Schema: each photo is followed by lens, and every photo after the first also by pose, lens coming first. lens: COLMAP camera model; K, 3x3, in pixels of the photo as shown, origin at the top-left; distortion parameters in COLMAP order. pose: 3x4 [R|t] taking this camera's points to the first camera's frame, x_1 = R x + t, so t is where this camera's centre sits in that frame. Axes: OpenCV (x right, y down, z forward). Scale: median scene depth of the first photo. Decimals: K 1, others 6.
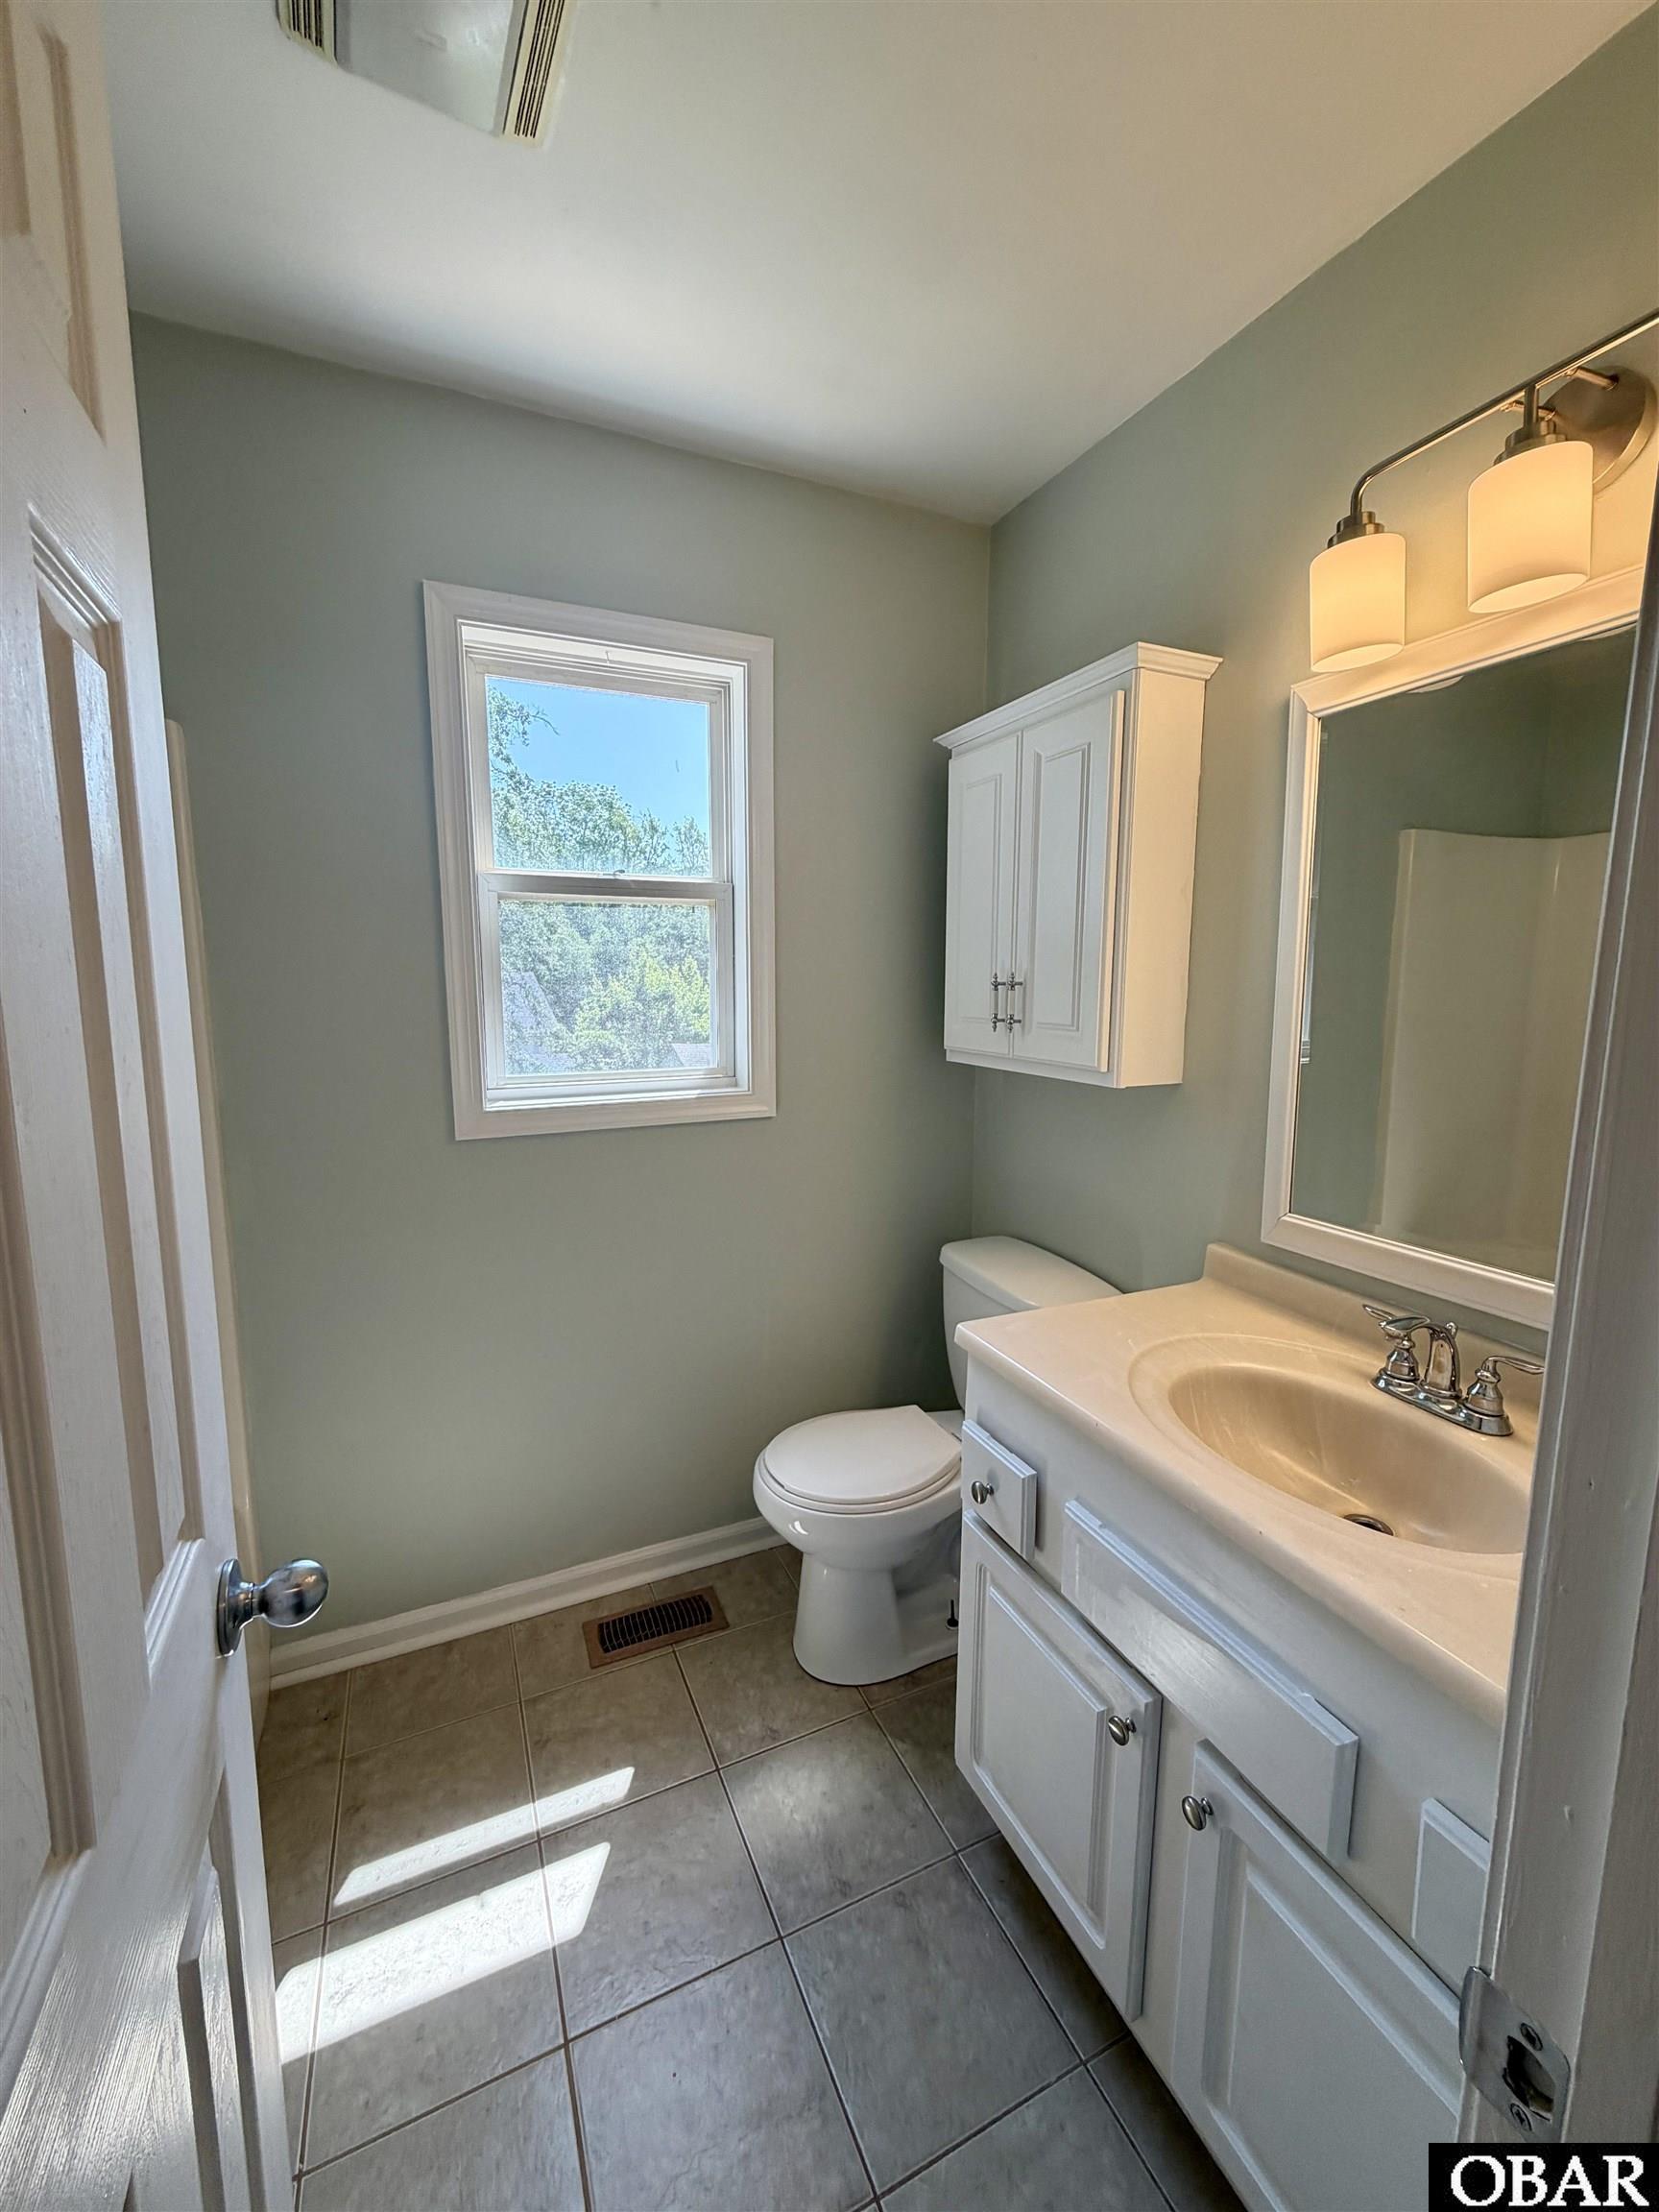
lens RADIAL K [[885.5, 0, 834.0], [0, 885.5, 1094.0], [0, 0, 1]] dist [-0.000134, 0.000235]
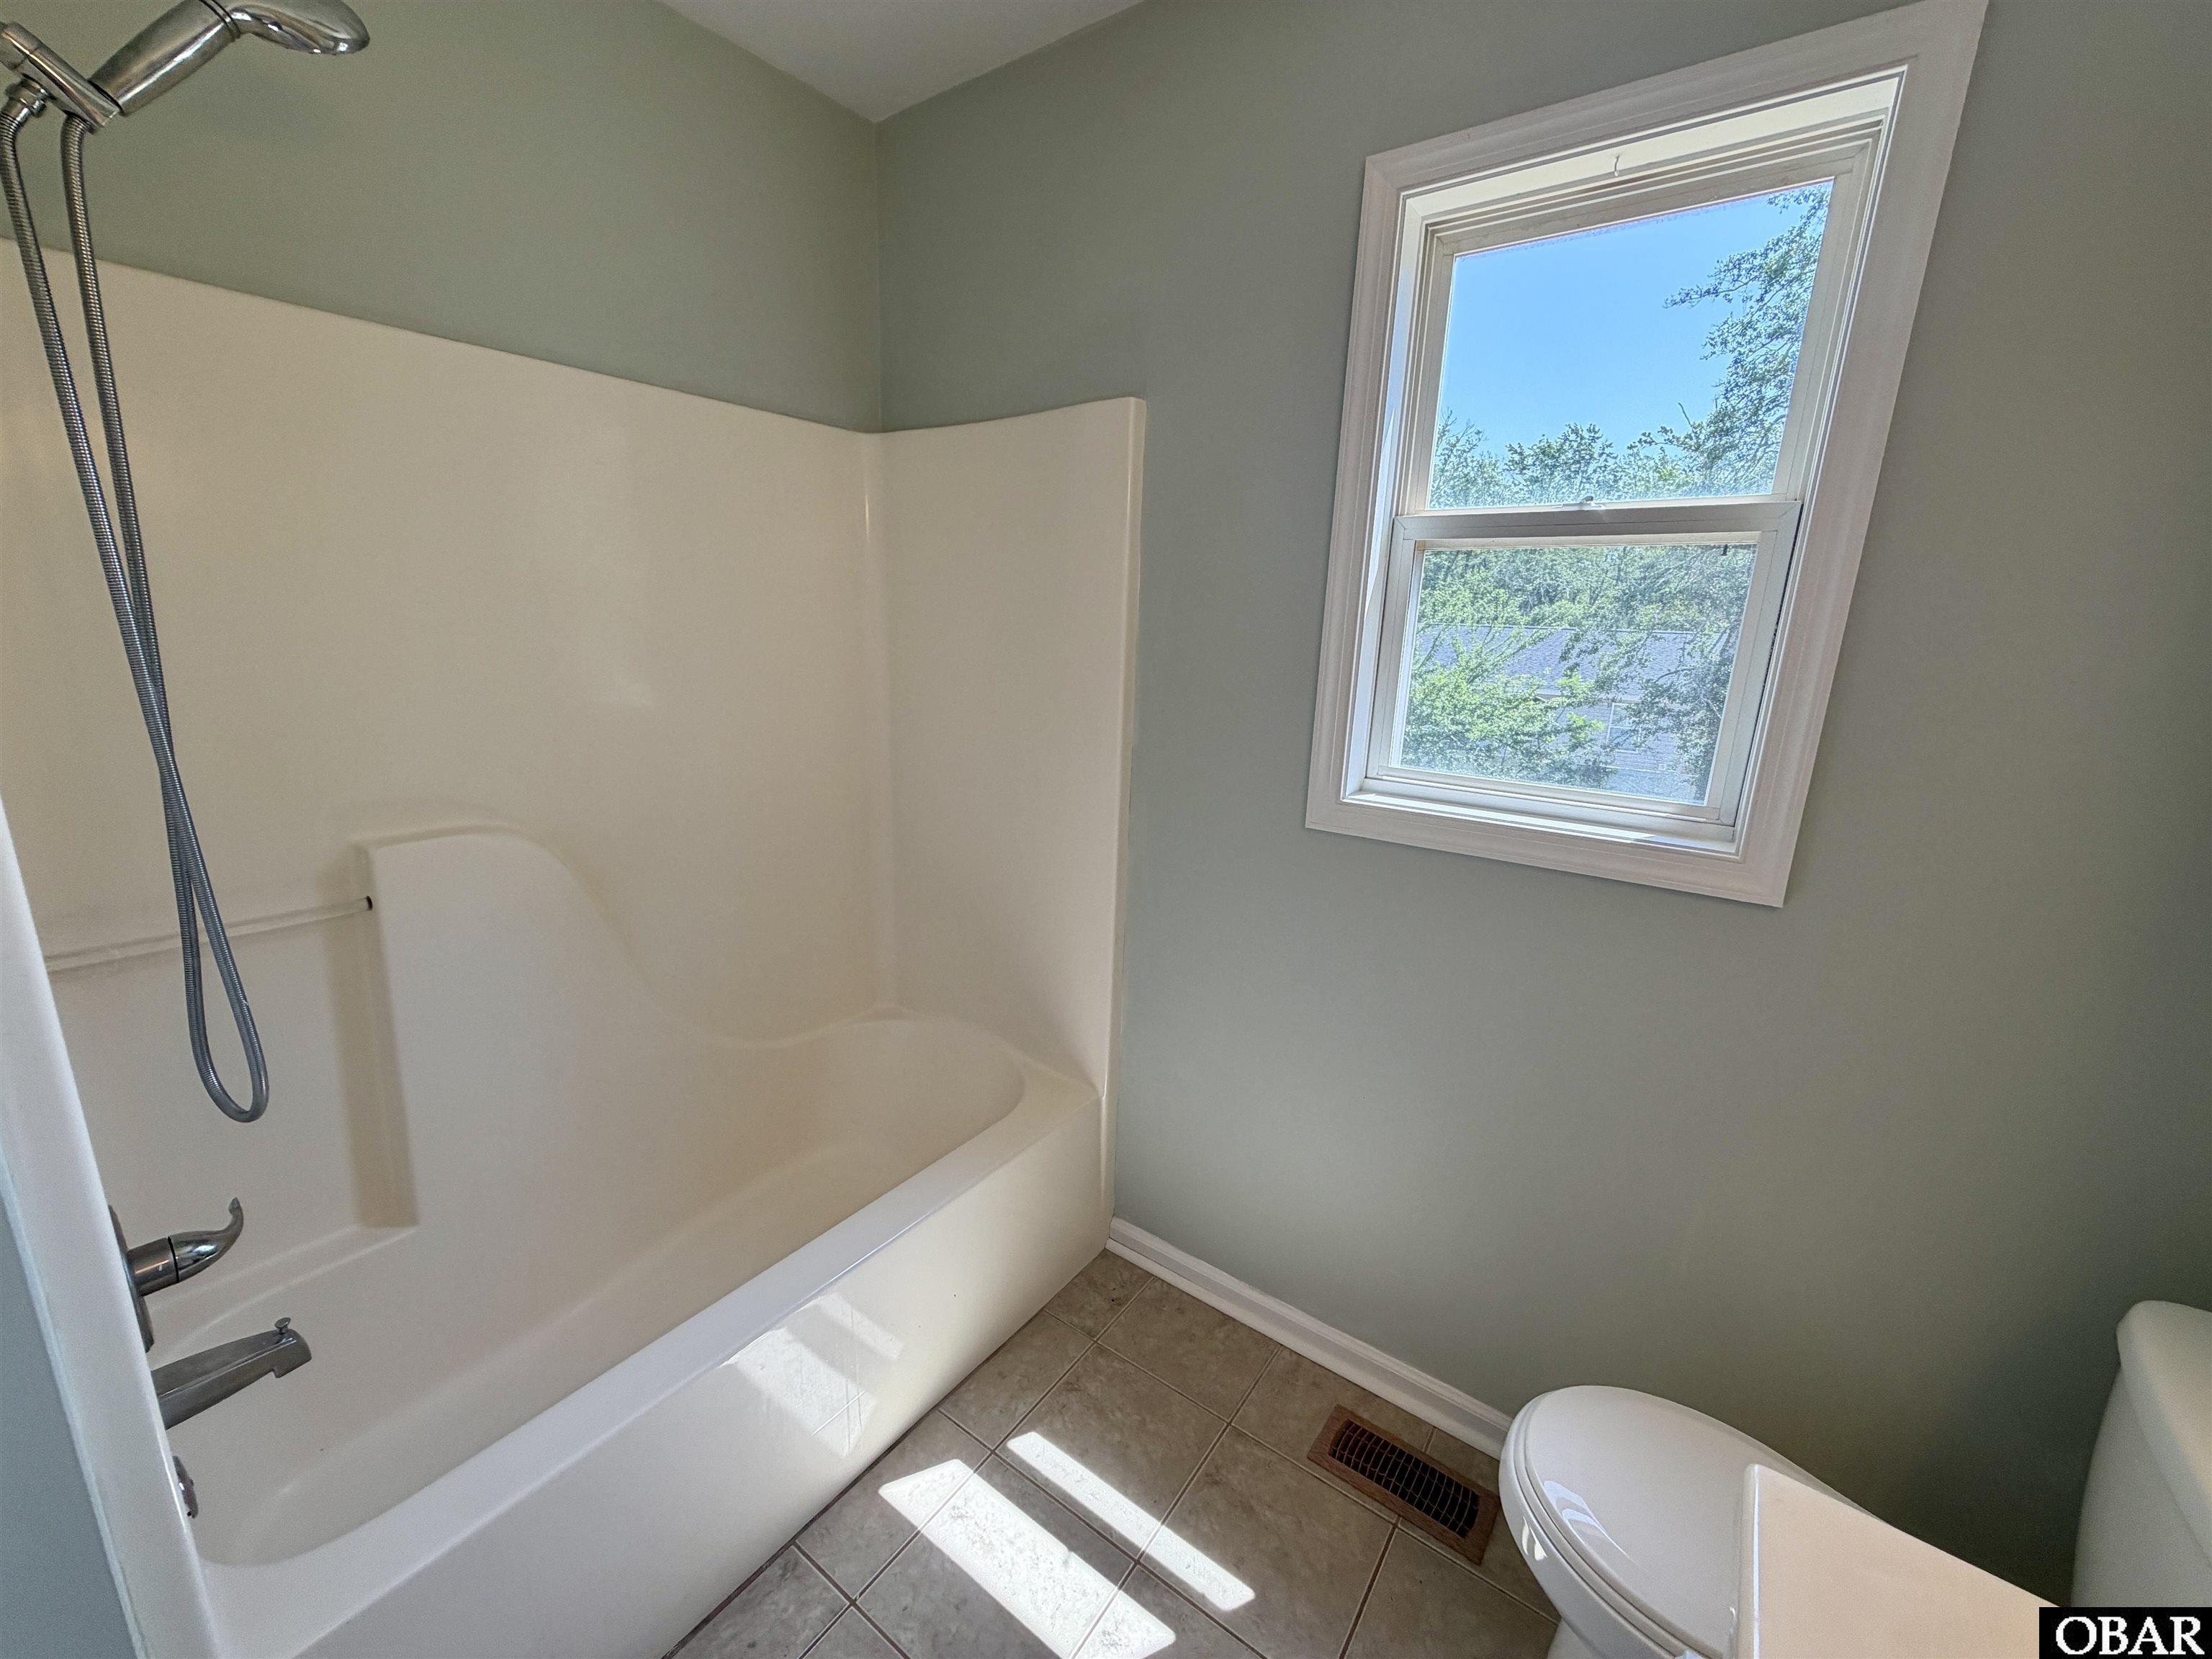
lens RADIAL K [[885.5, 0, 1099.0], [0, 885.5, 823.1], [0, 0, 1]] dist [-0.000134, 0.000235]
pose [[0.481765, 0.214921, -0.849536, 0.236831], [-0.147998, 0.975487, 0.162856, -0.067578], [0.863712, 0.047272, 0.501763, 0.372908]]
